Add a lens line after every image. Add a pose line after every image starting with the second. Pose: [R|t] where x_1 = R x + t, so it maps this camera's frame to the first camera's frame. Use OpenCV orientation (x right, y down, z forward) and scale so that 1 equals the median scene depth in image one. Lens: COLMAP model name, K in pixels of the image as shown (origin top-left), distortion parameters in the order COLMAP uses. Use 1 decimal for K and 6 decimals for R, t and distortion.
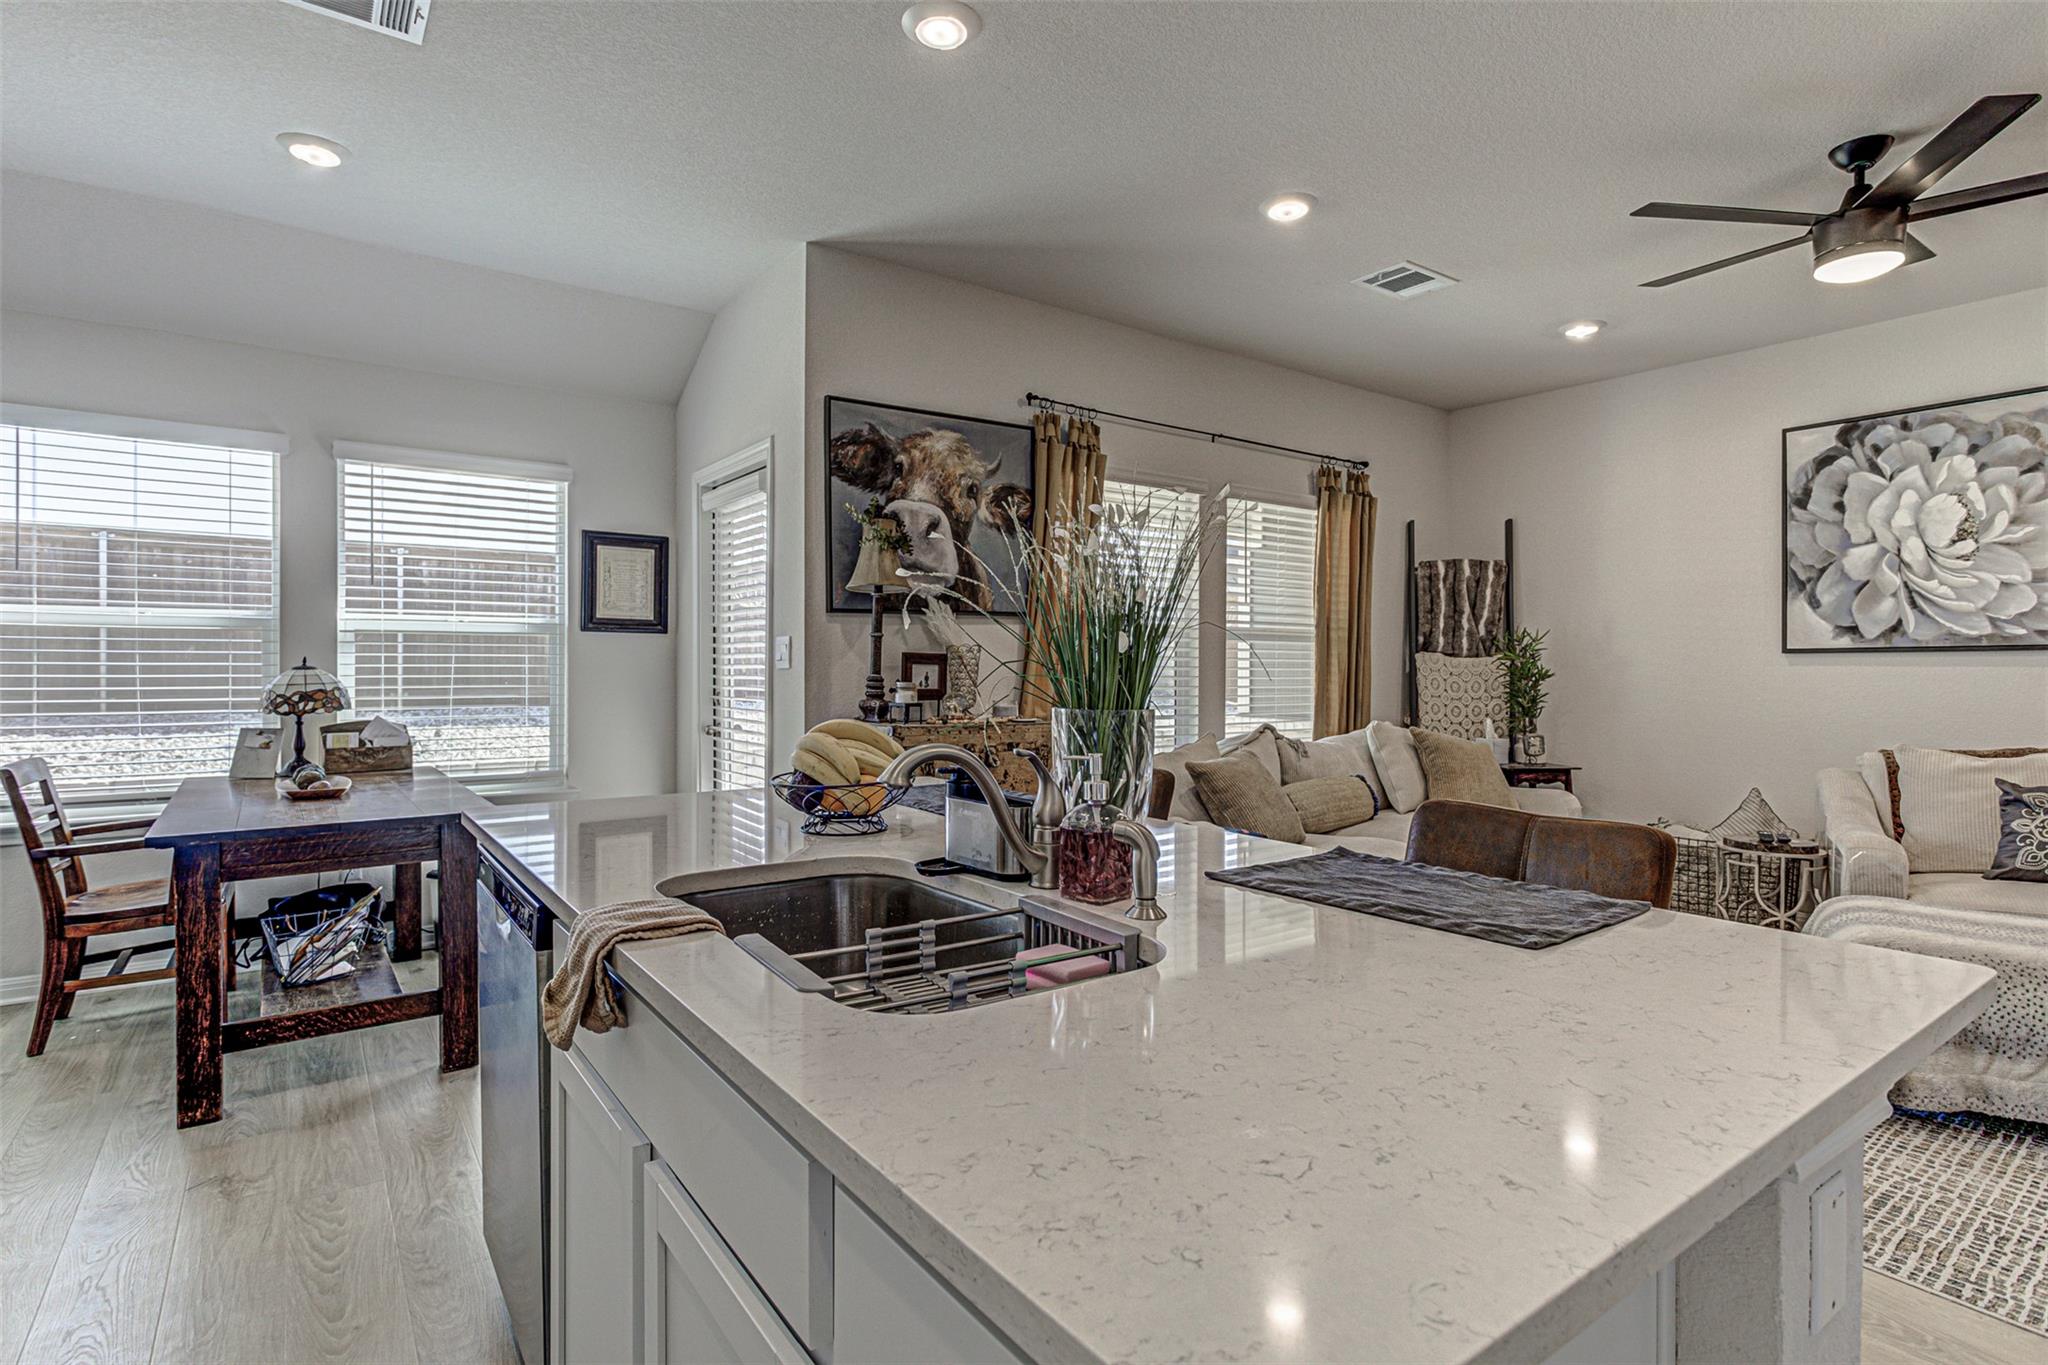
lens RADIAL K [[1022.9, 0, 1016.7], [0, 1022.9, 666.9], [0, 0, 1]] dist [-0.002038, 0.002460]
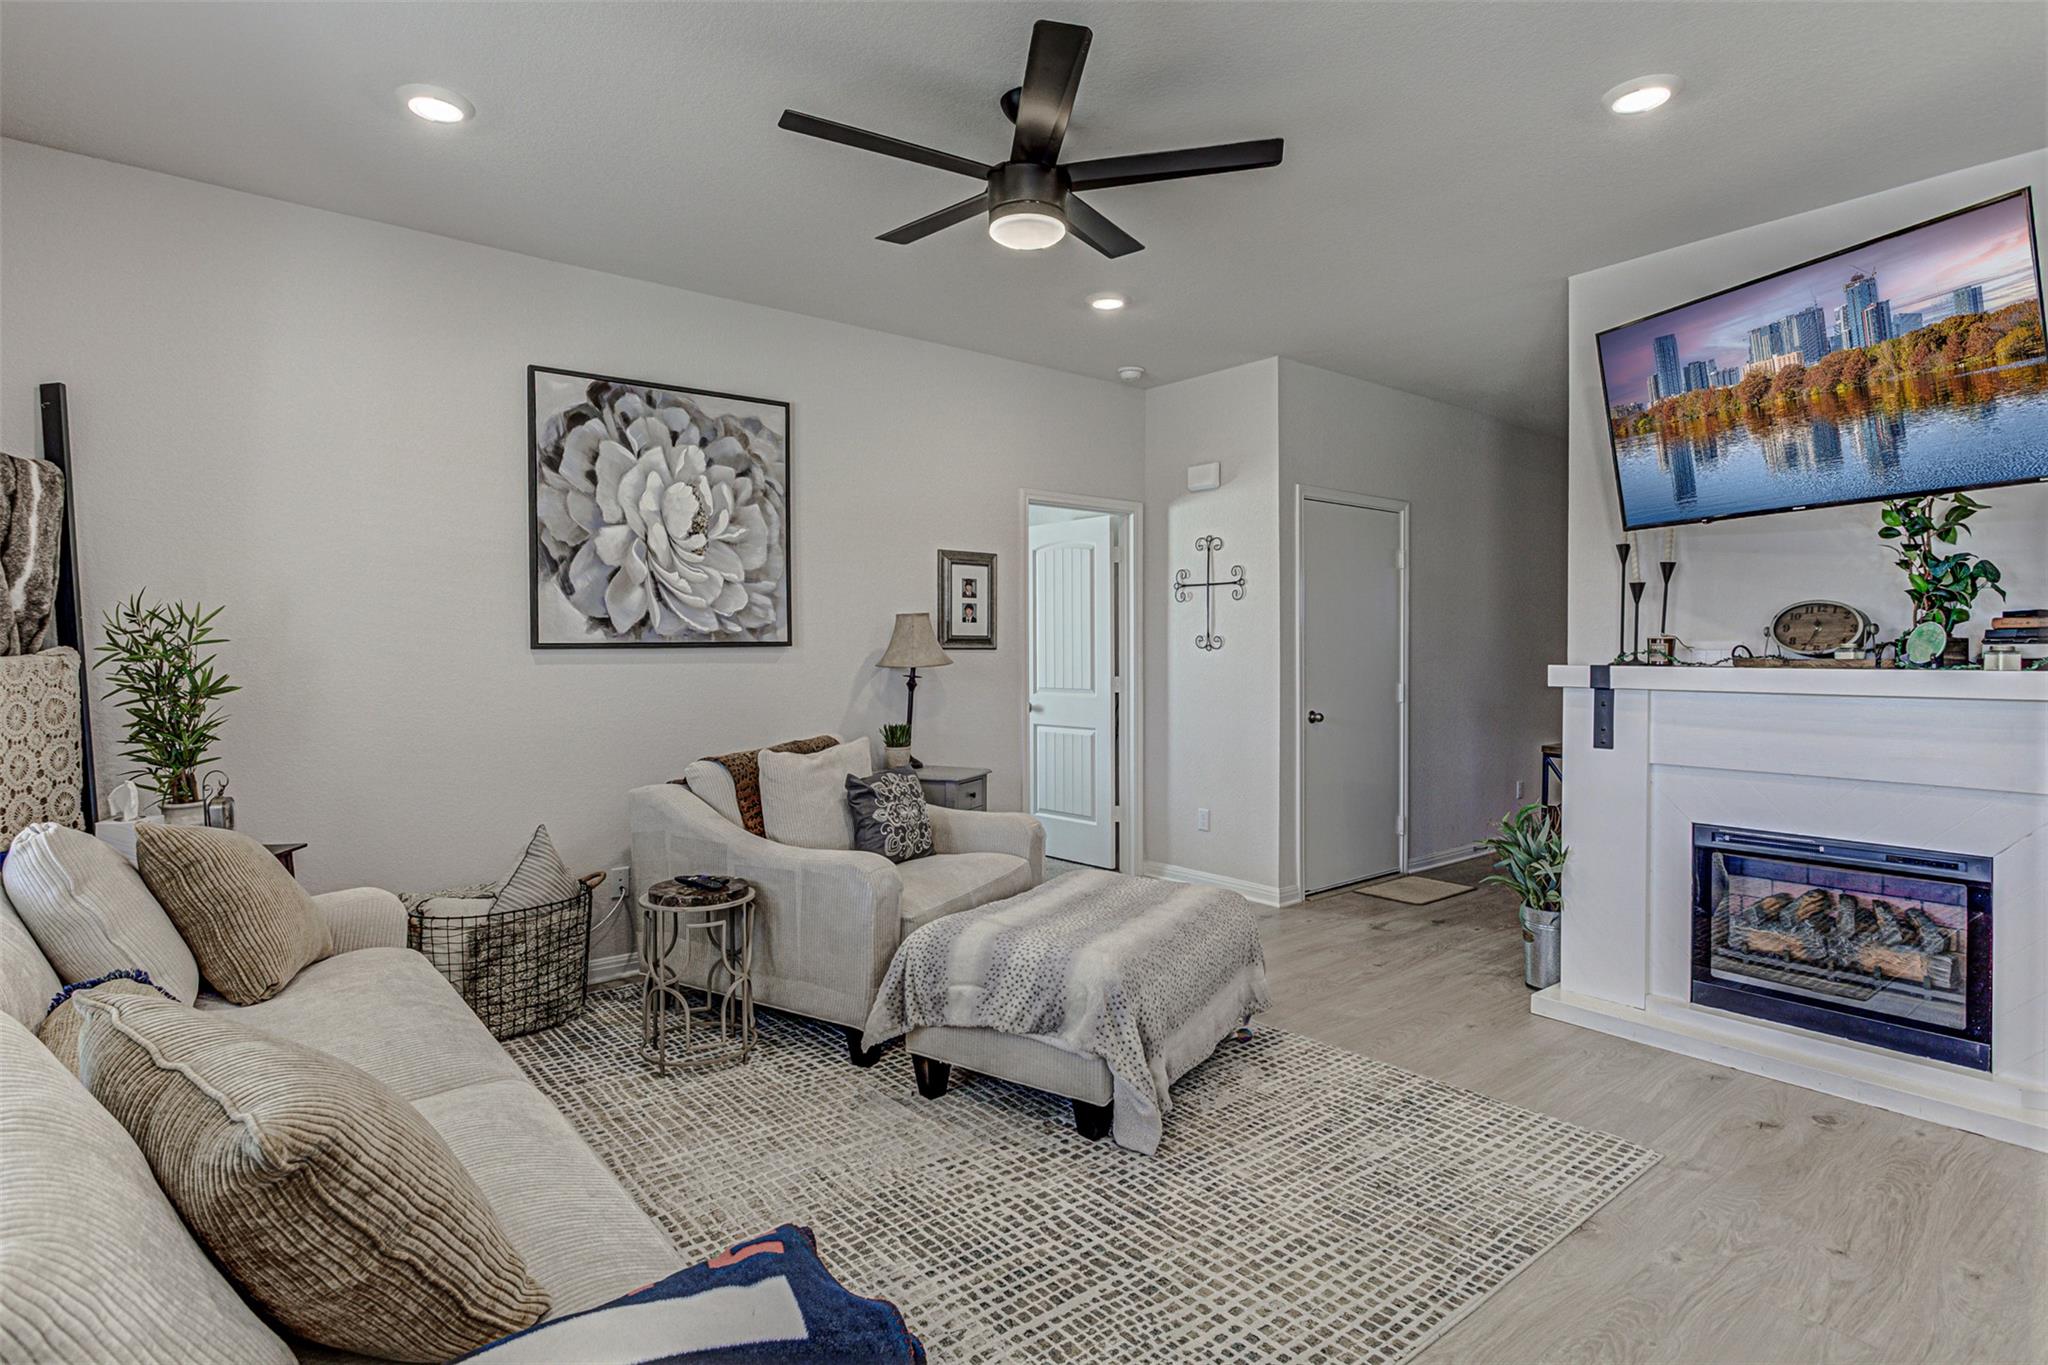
lens RADIAL K [[1037.2, 0, 986.6], [0, 1037.2, 657.4], [0, 0, 1]] dist [-0.004545, 0.008126]
pose [[-0.041516, -0.012671, 0.999057, -0.072018], [0.004443, 0.999907, 0.012867, -0.016940], [-0.999128, 0.004973, -0.041456, 0.737894]]
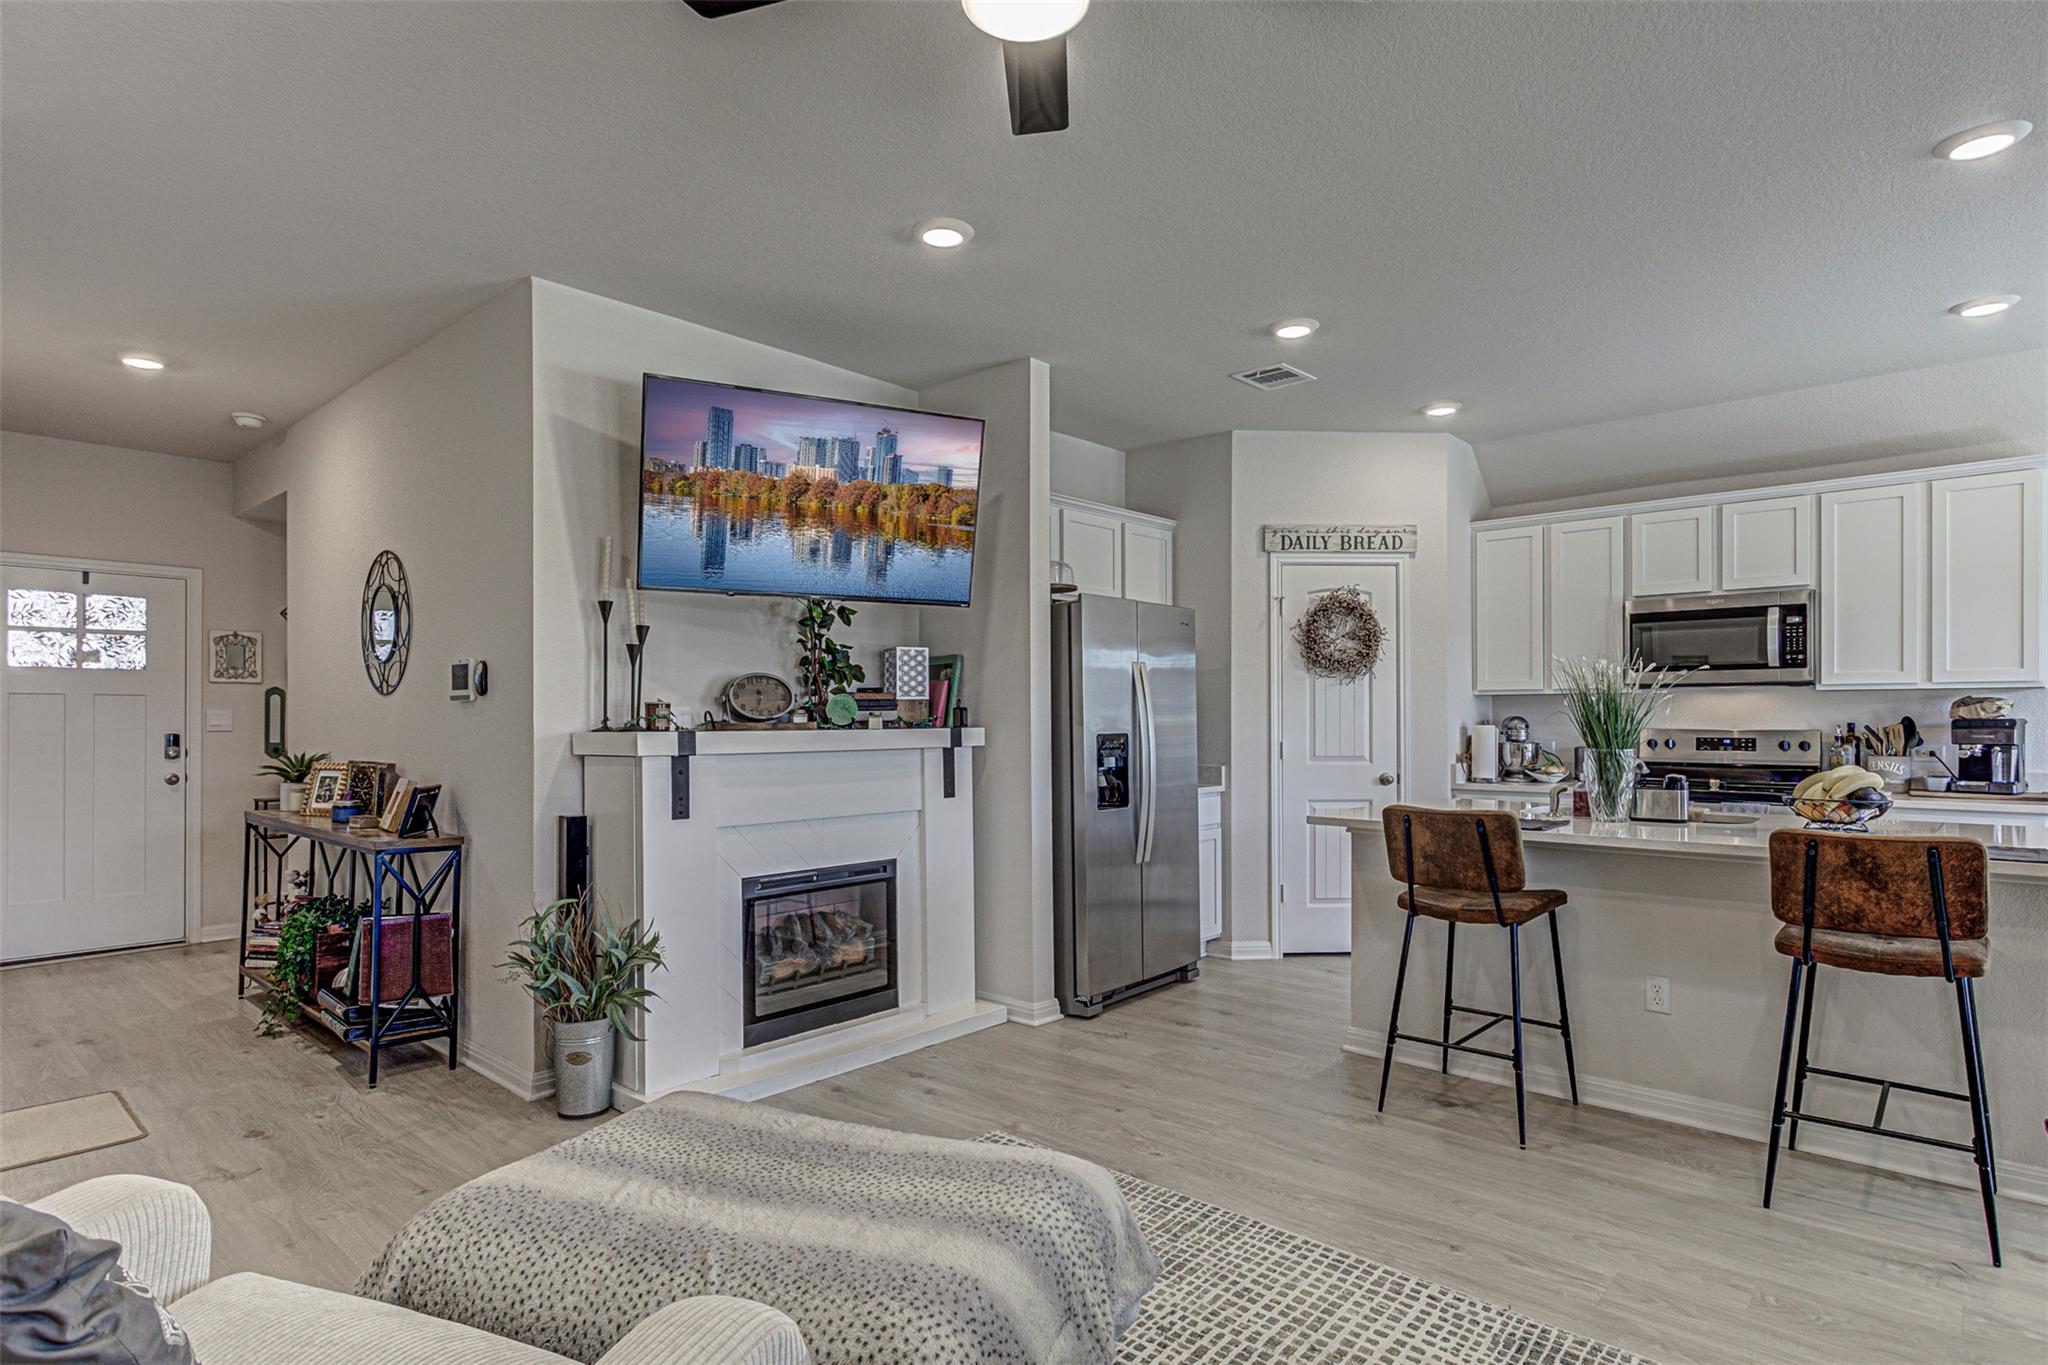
lens RADIAL K [[1065.5, 0, 1038.7], [0, 1065.5, 716.6], [0, 0, 1]] dist [-0.003865, 0.009347]
pose [[-0.975436, -0.002088, -0.220275, 0.640712], [-0.002801, 0.999992, 0.002924, -0.011782], [0.220267, 0.003469, -0.975433, 1.053456]]
